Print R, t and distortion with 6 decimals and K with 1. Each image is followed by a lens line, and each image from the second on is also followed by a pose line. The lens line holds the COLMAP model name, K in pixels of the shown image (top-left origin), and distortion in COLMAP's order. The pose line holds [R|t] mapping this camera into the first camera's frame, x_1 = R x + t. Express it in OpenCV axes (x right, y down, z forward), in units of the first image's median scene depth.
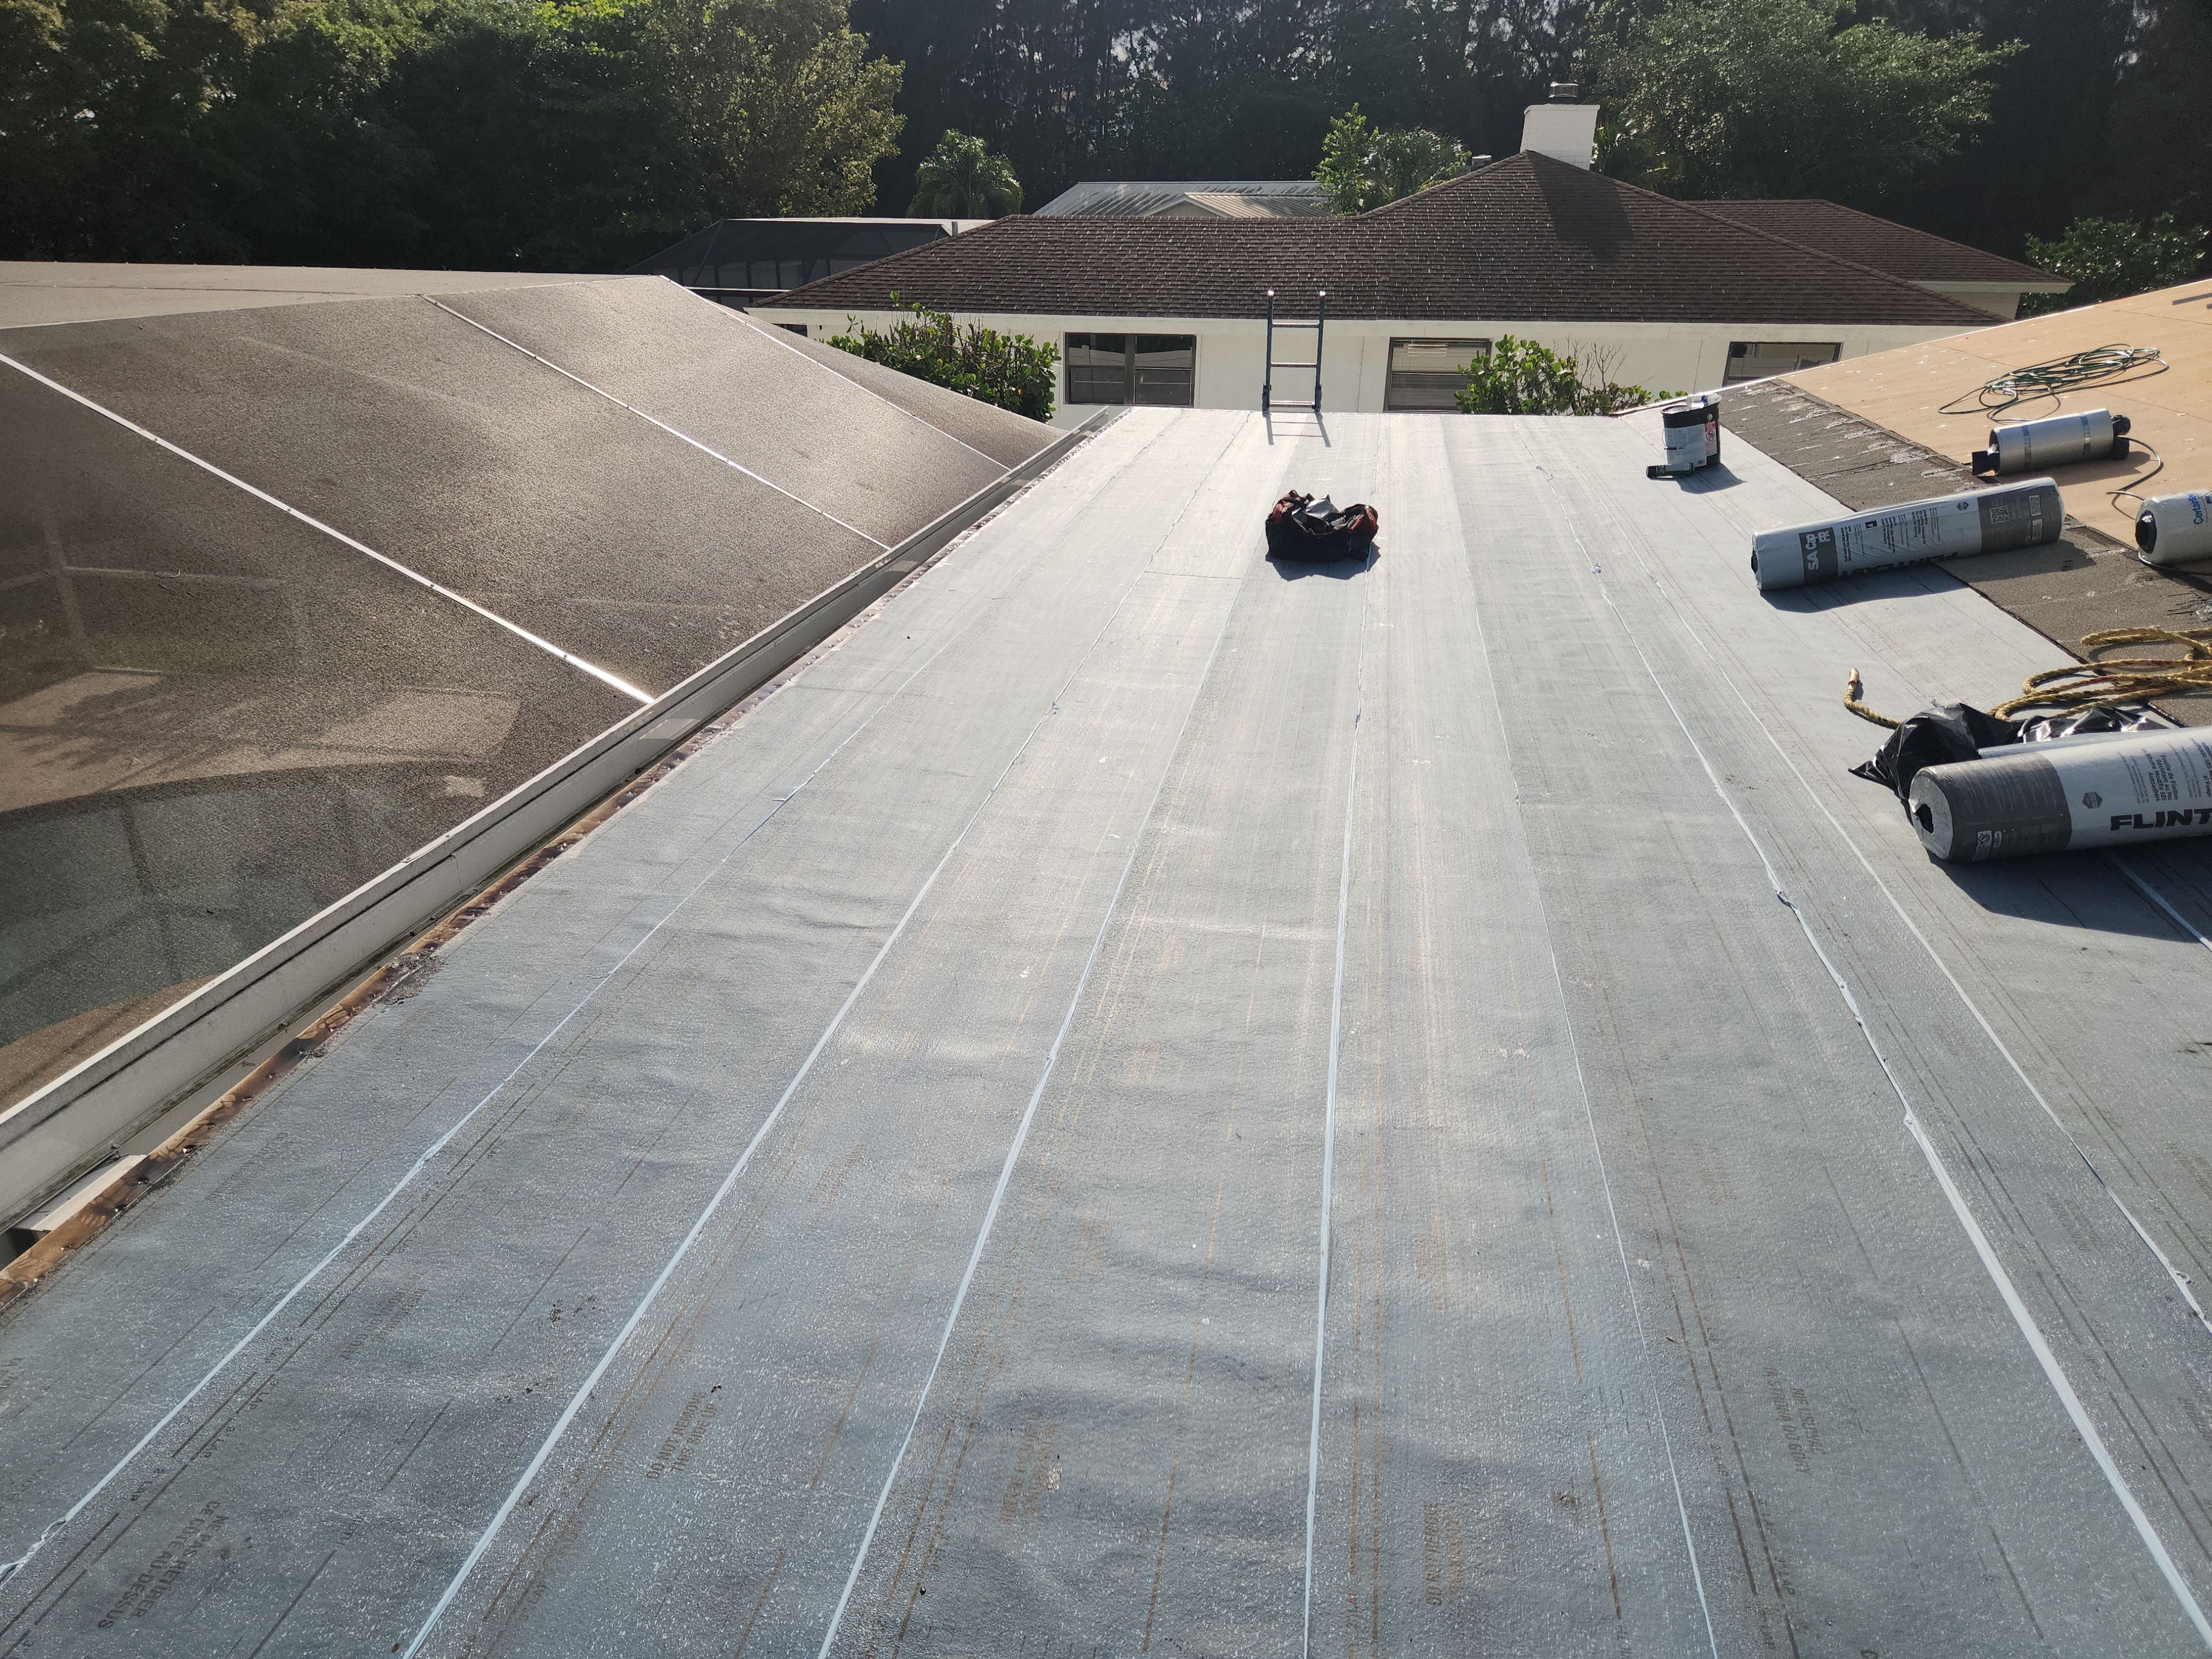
lens RADIAL K [[1490.6, 0, 1078.4], [0, 1490.6, 836.7], [0, 0, 1]] dist [0.093980, -0.085545]
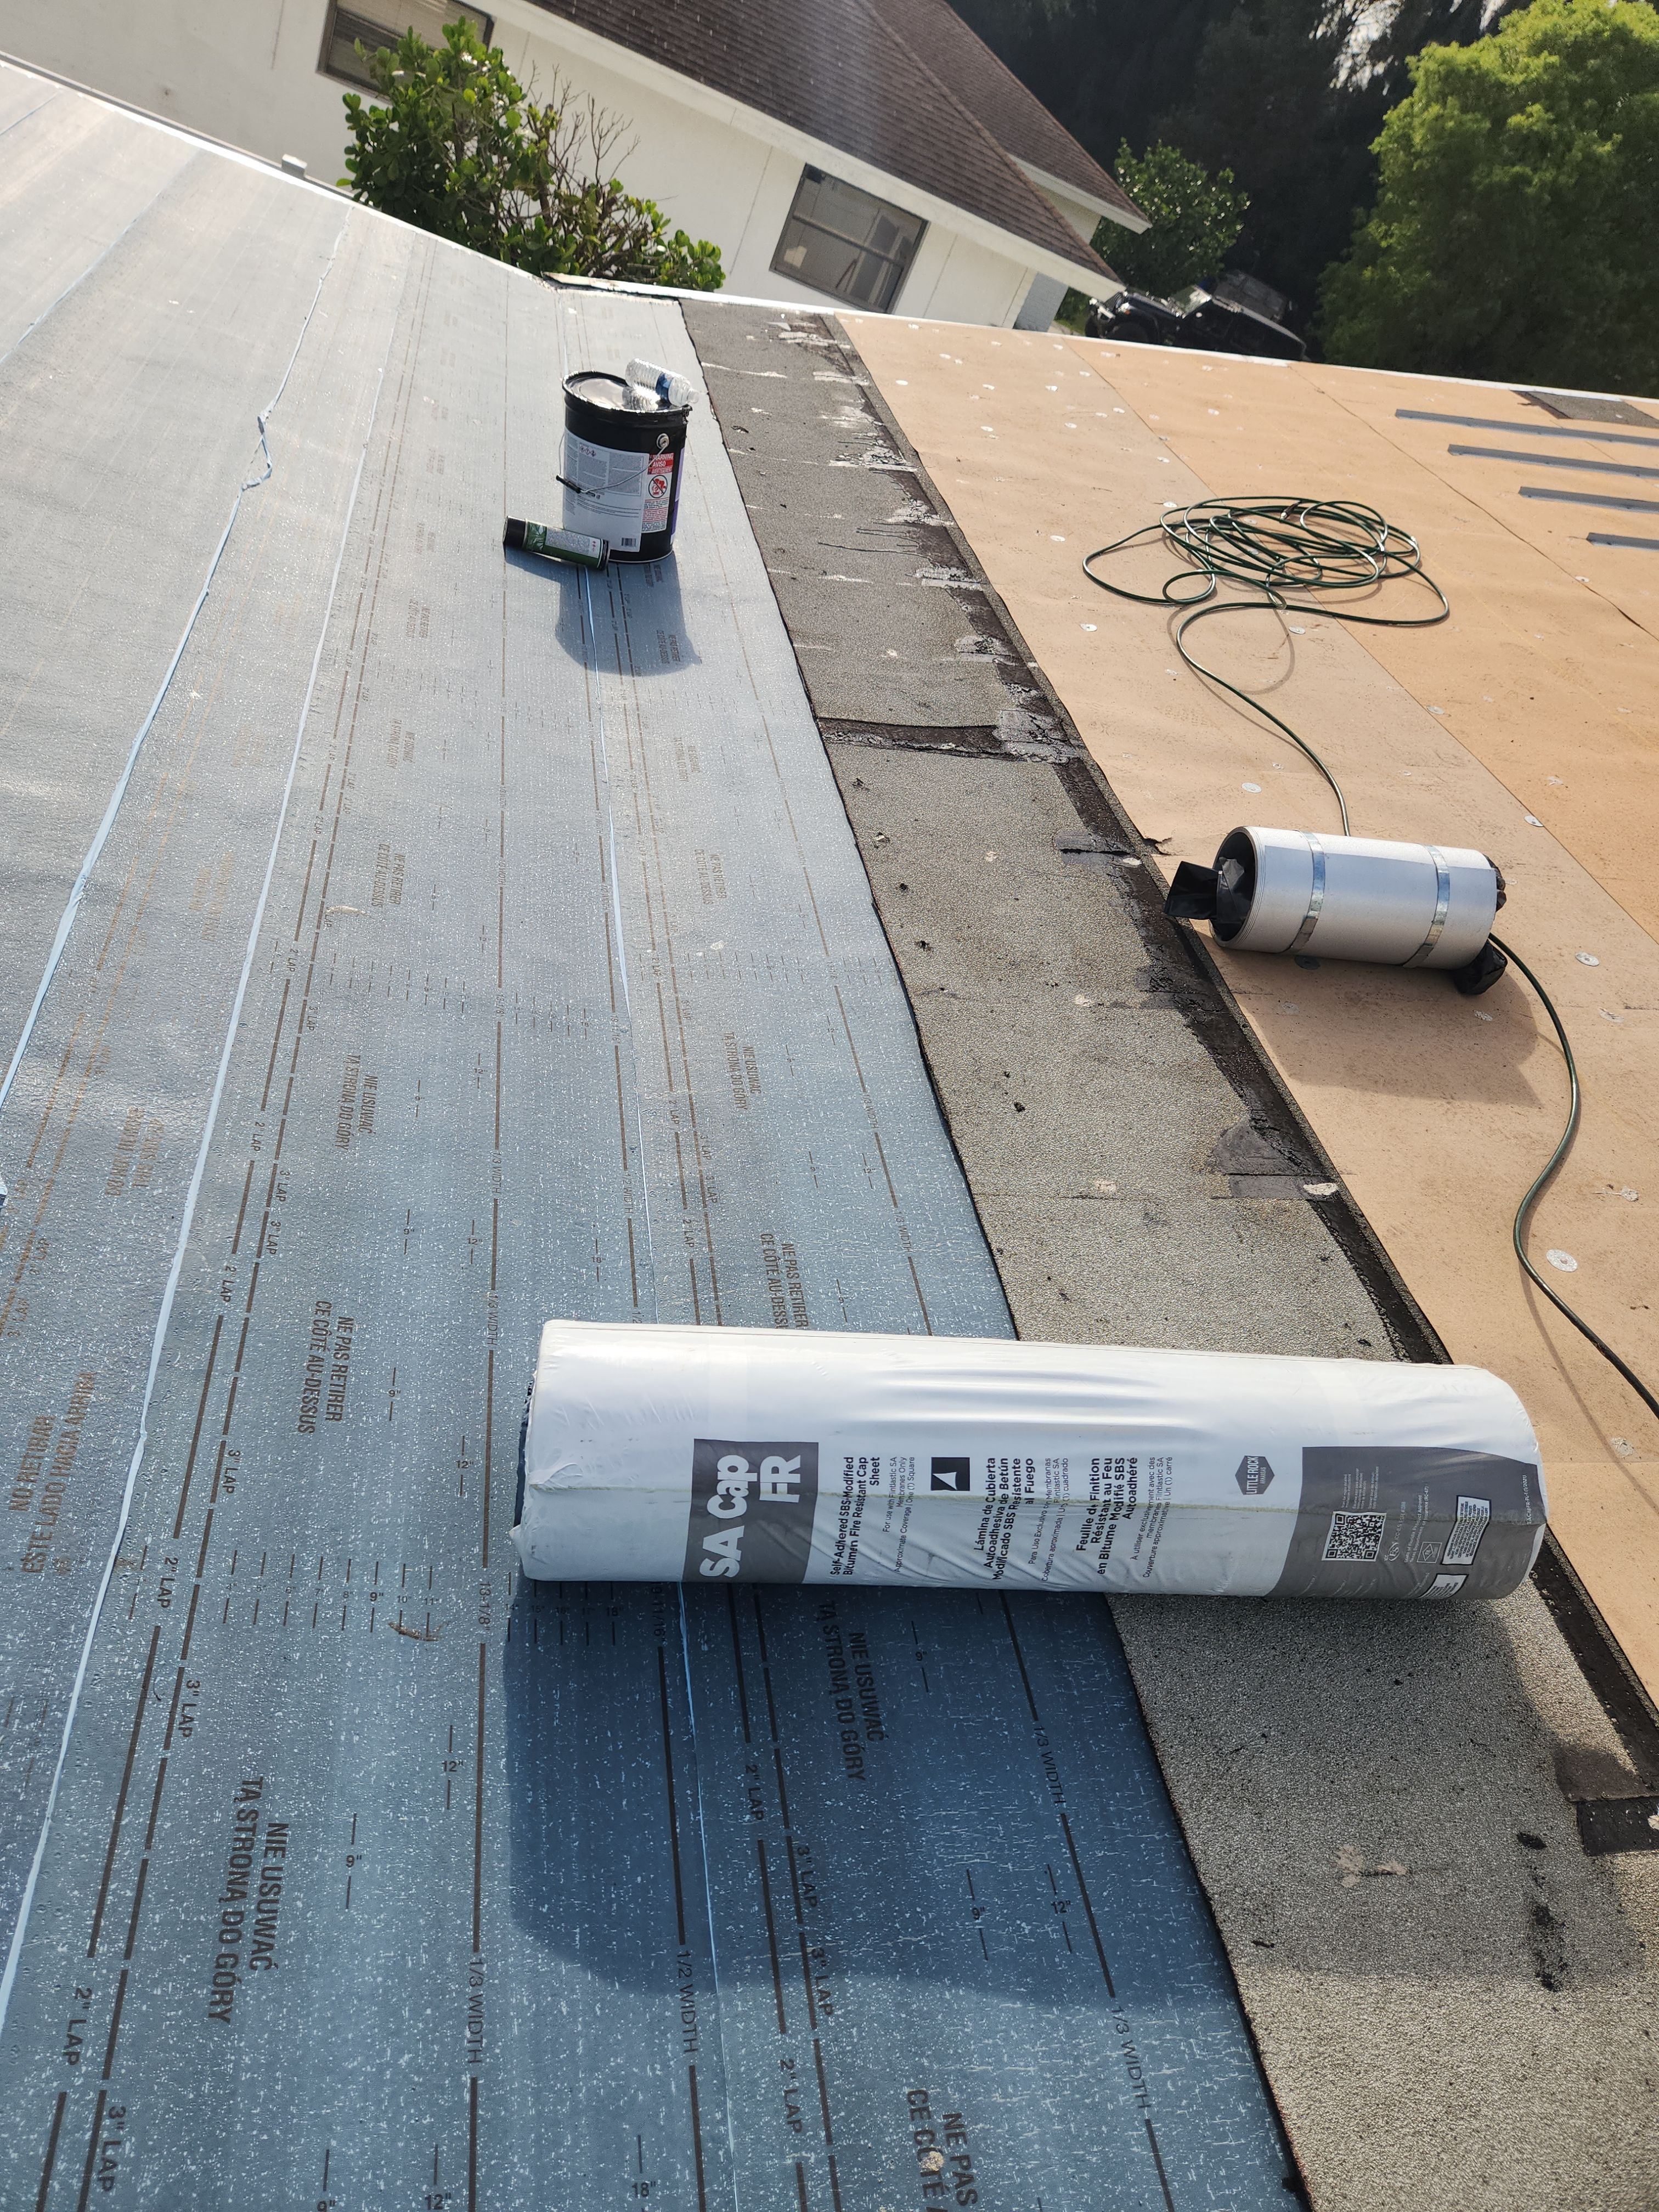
lens RADIAL K [[1445.6, 0, 815.7], [0, 1445.6, 1093.6], [0, 0, 1]] dist [0.080870, -0.076440]
pose [[0.870050, 0.067050, 0.488383, 0.393188], [-0.223564, 0.936637, 0.269687, -0.333126], [-0.439355, -0.343825, 0.829910, 0.859453]]
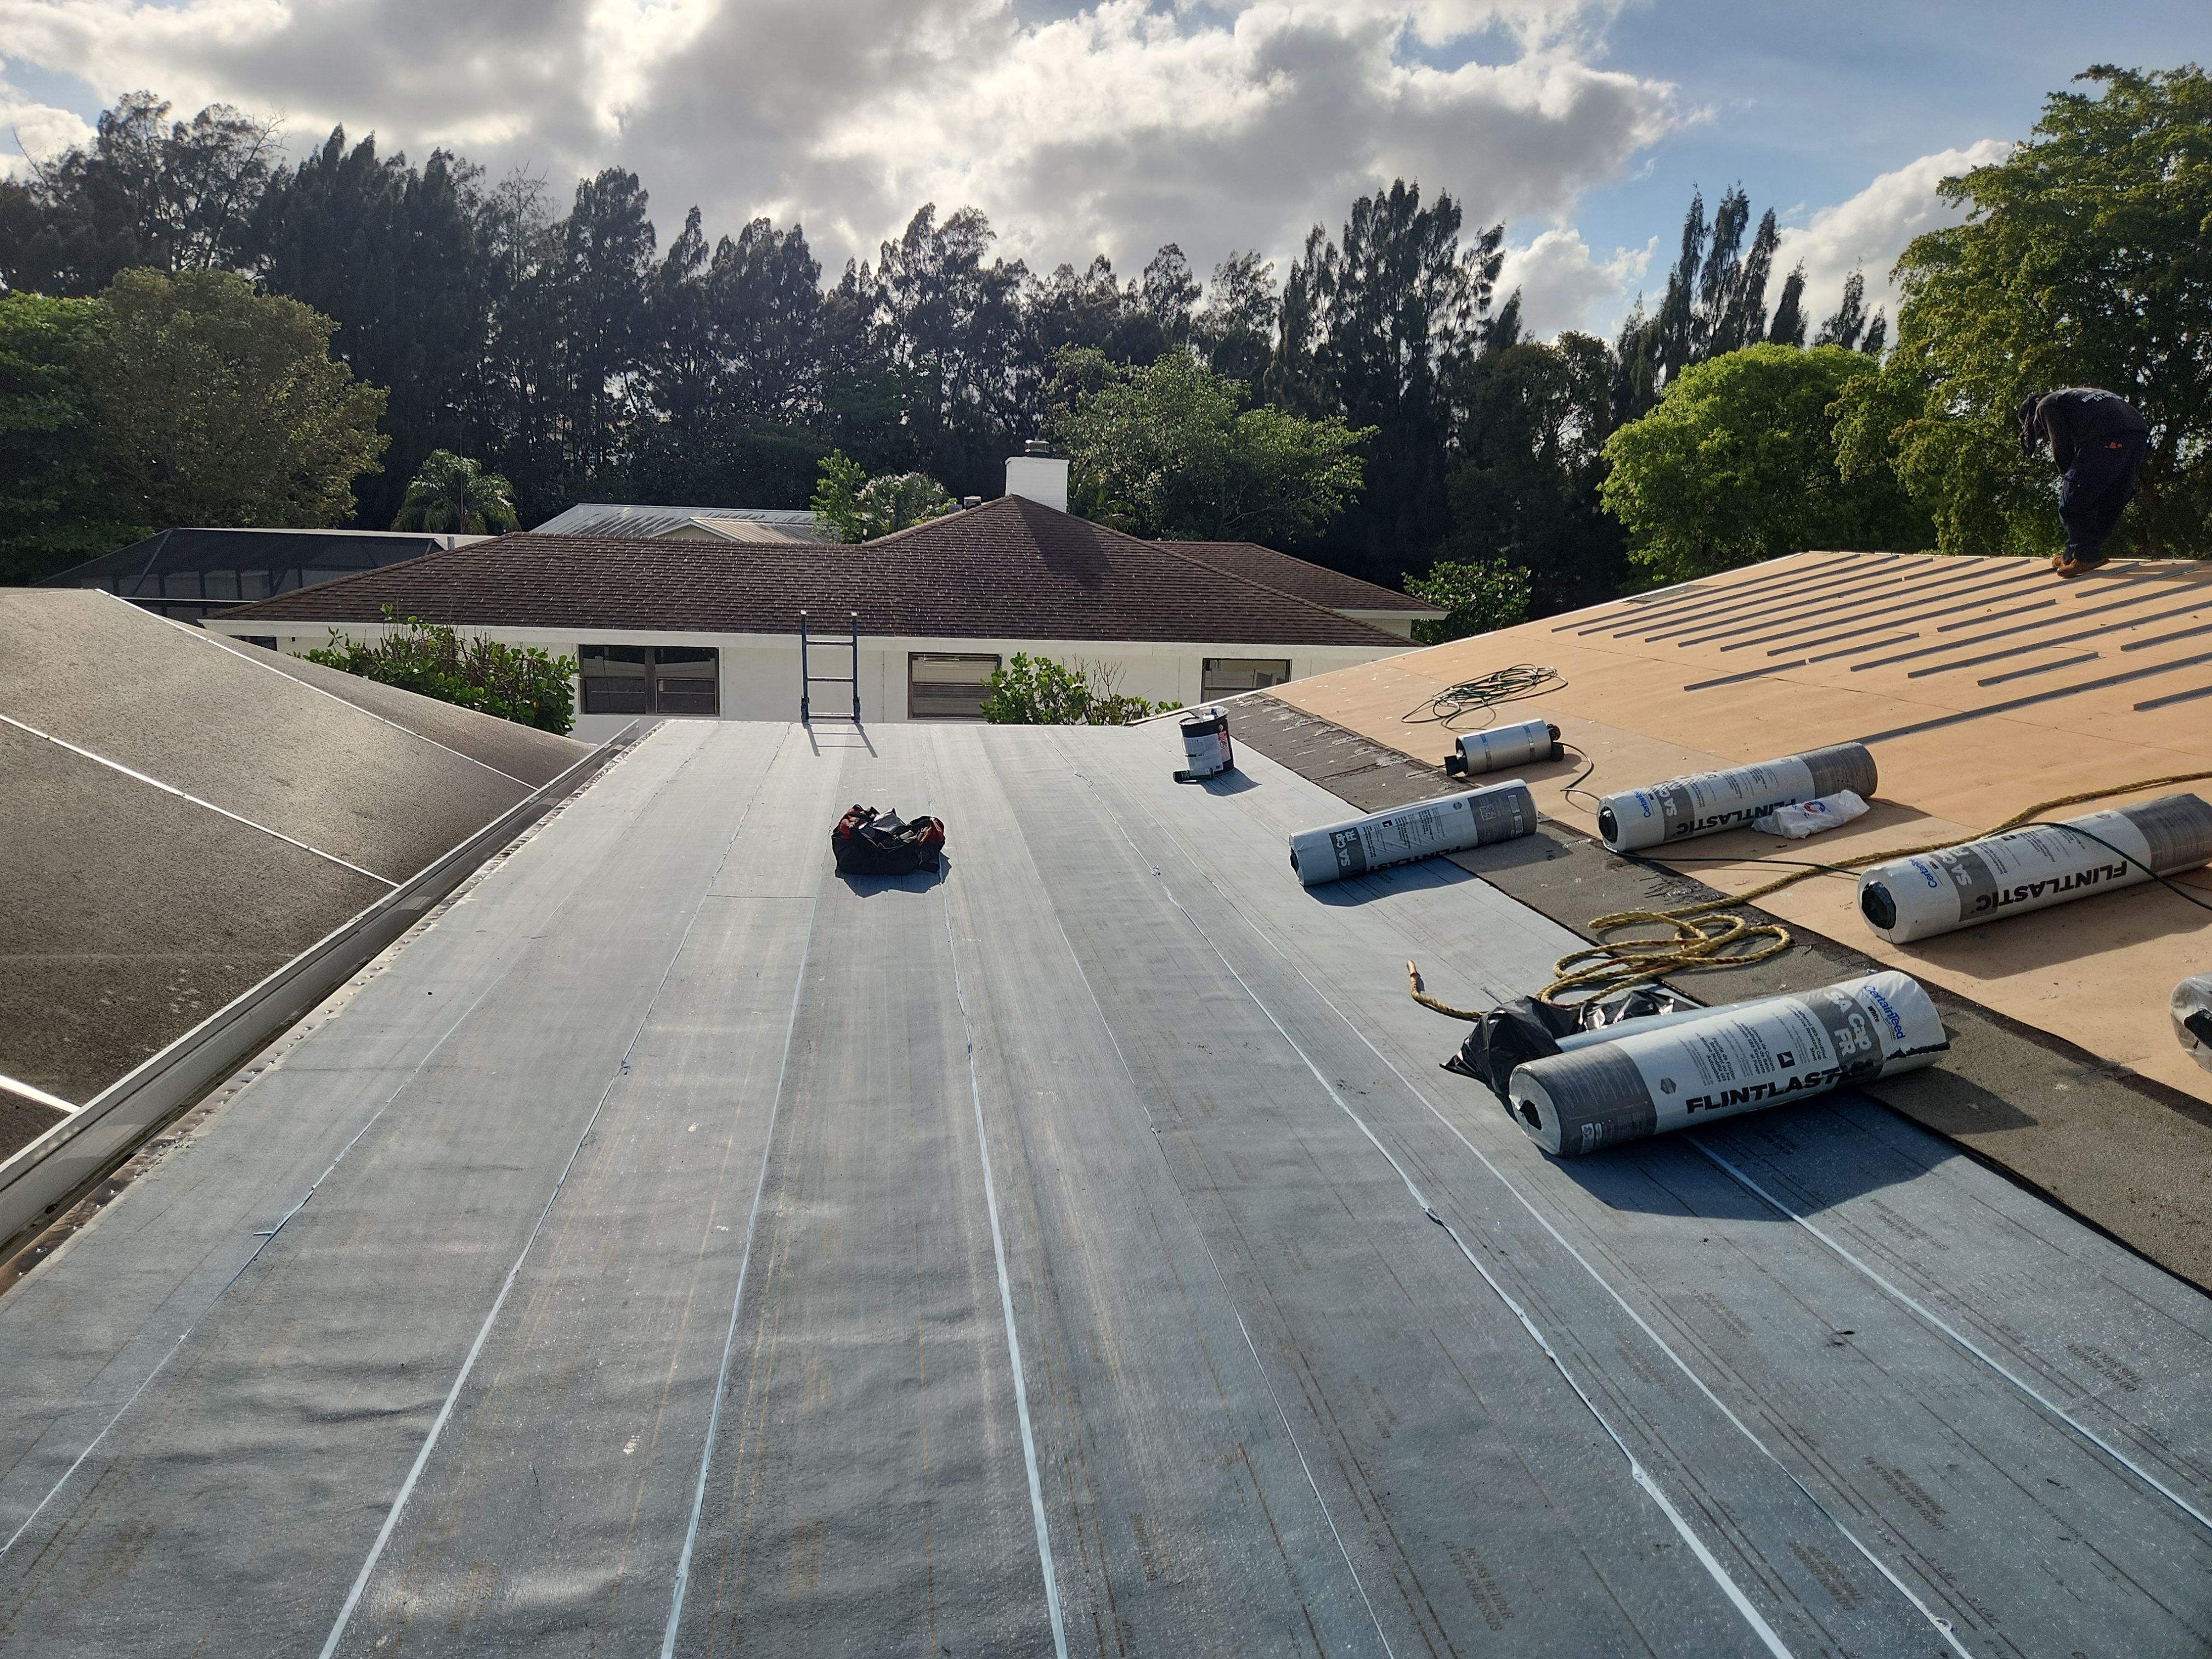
lens RADIAL K [[1481.6, 0, 1091.8], [0, 1481.6, 809.7], [0, 0, 1]] dist [0.091093, -0.085459]
pose [[0.947193, -0.035561, 0.318685, -0.024943], [0.101656, 0.975869, -0.193250, -0.030026], [-0.304123, 0.215441, 0.927952, 0.066548]]
